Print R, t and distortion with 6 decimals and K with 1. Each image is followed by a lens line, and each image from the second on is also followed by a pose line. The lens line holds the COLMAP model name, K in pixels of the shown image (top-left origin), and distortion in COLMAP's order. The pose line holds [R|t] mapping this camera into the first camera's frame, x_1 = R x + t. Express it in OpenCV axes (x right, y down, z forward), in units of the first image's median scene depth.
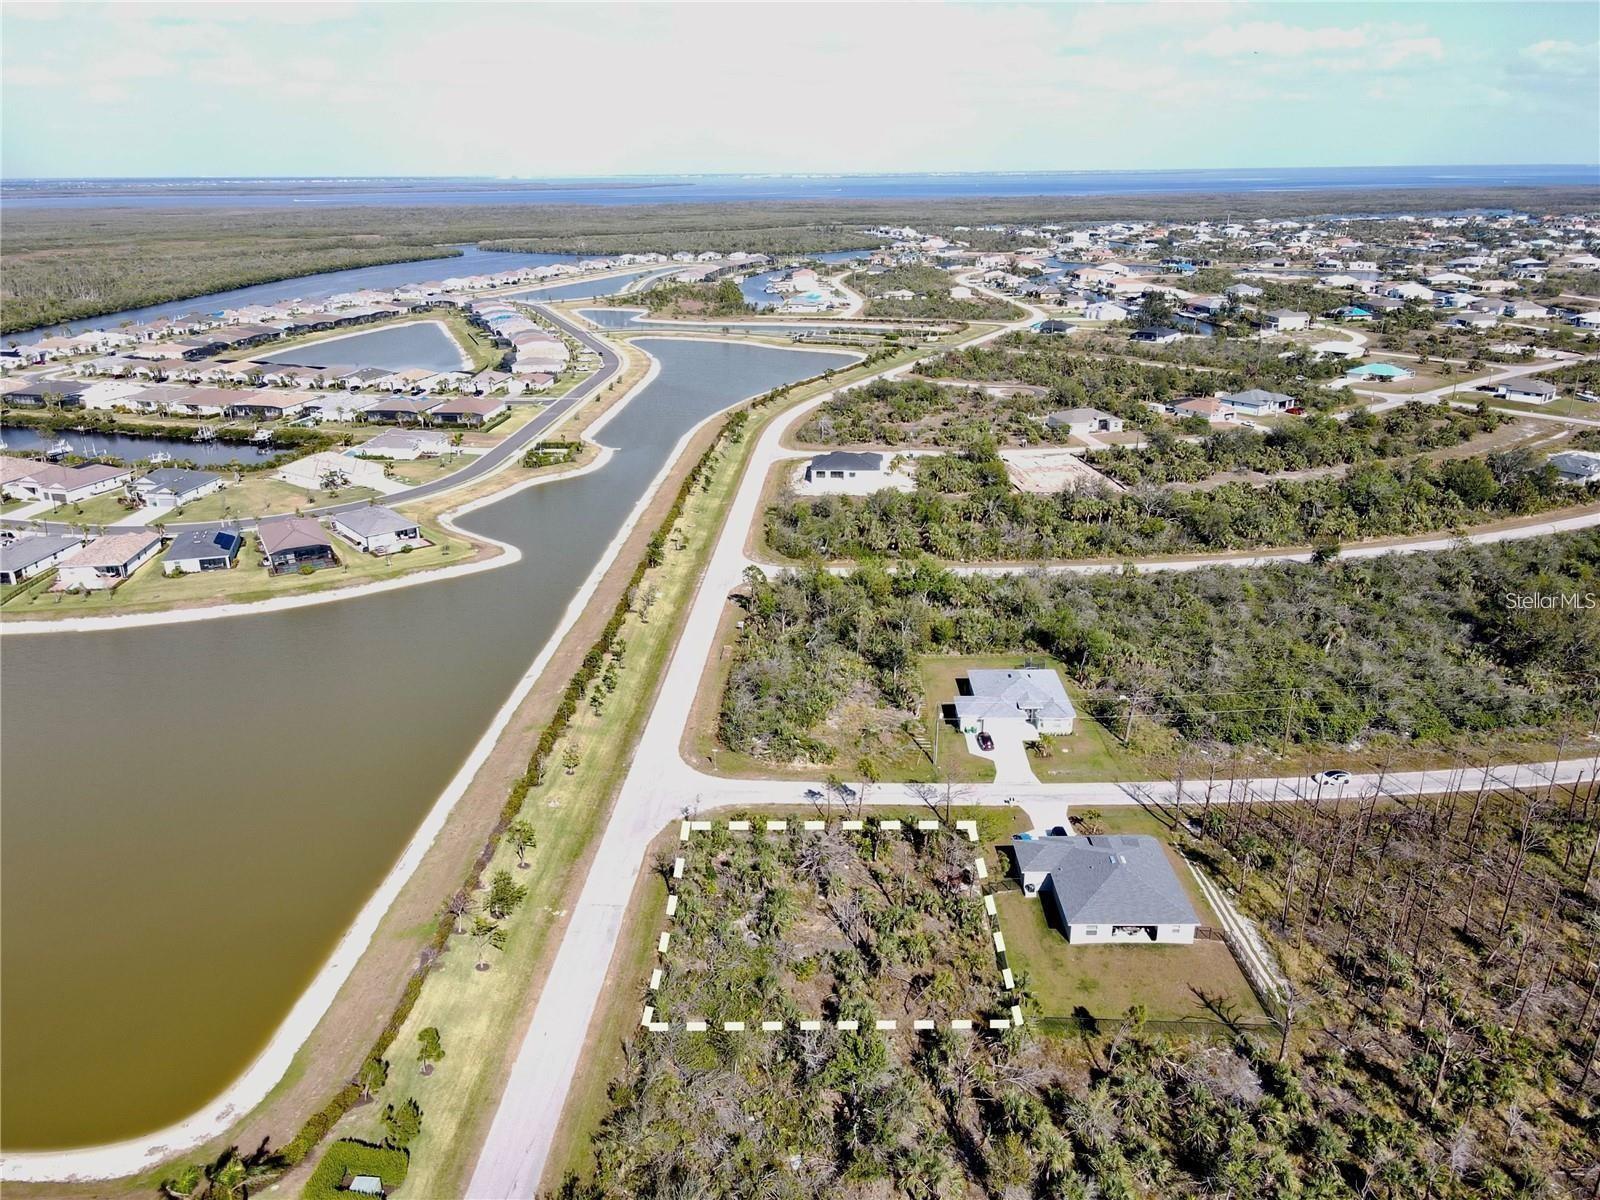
lens RADIAL K [[1175.0, 0, 800.0], [0, 1175.0, 600.0], [0, 0, 1]] dist [-0.000888, 0.029584]
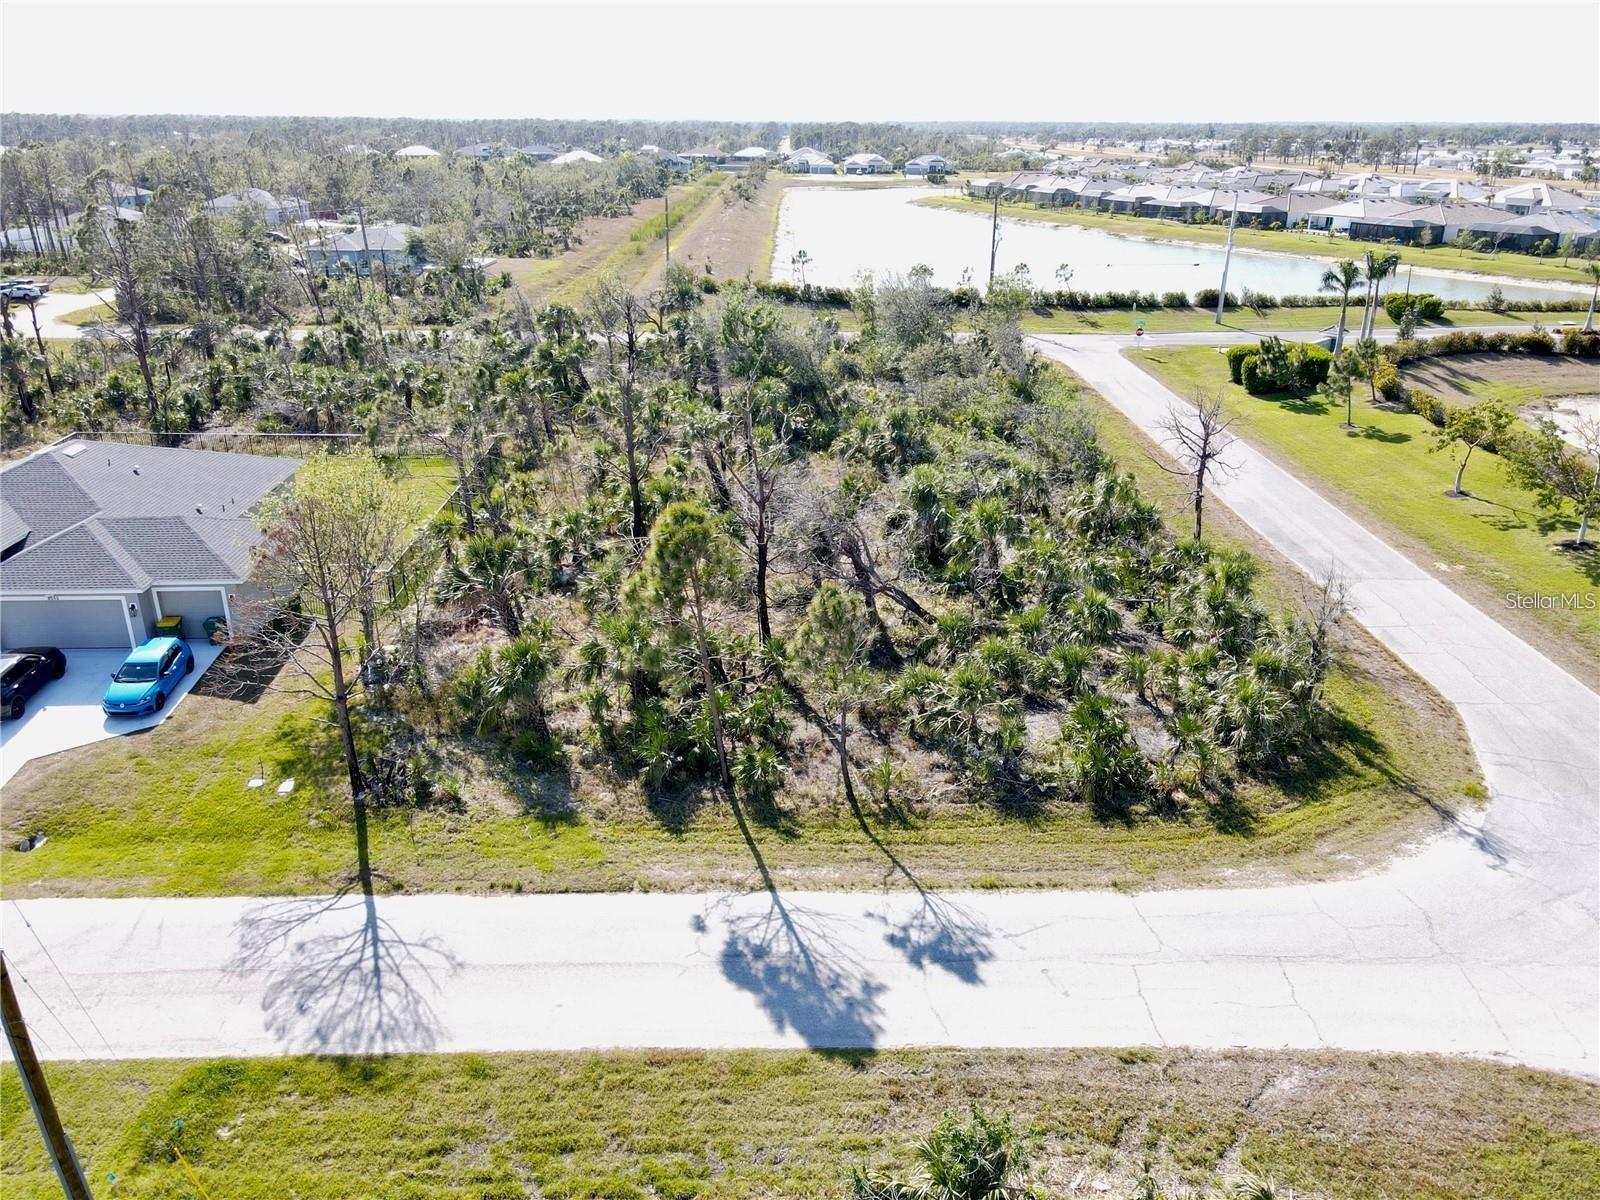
lens RADIAL K [[1175.0, 0, 800.0], [0, 1175.0, 600.0], [0, 0, 1]] dist [-0.000888, 0.029584]
pose [[-0.998312, 0.026577, -0.051645, 0.033912], [-0.015218, 0.738434, 0.674154, -0.004012], [0.056053, 0.673802, -0.736783, 0.871684]]
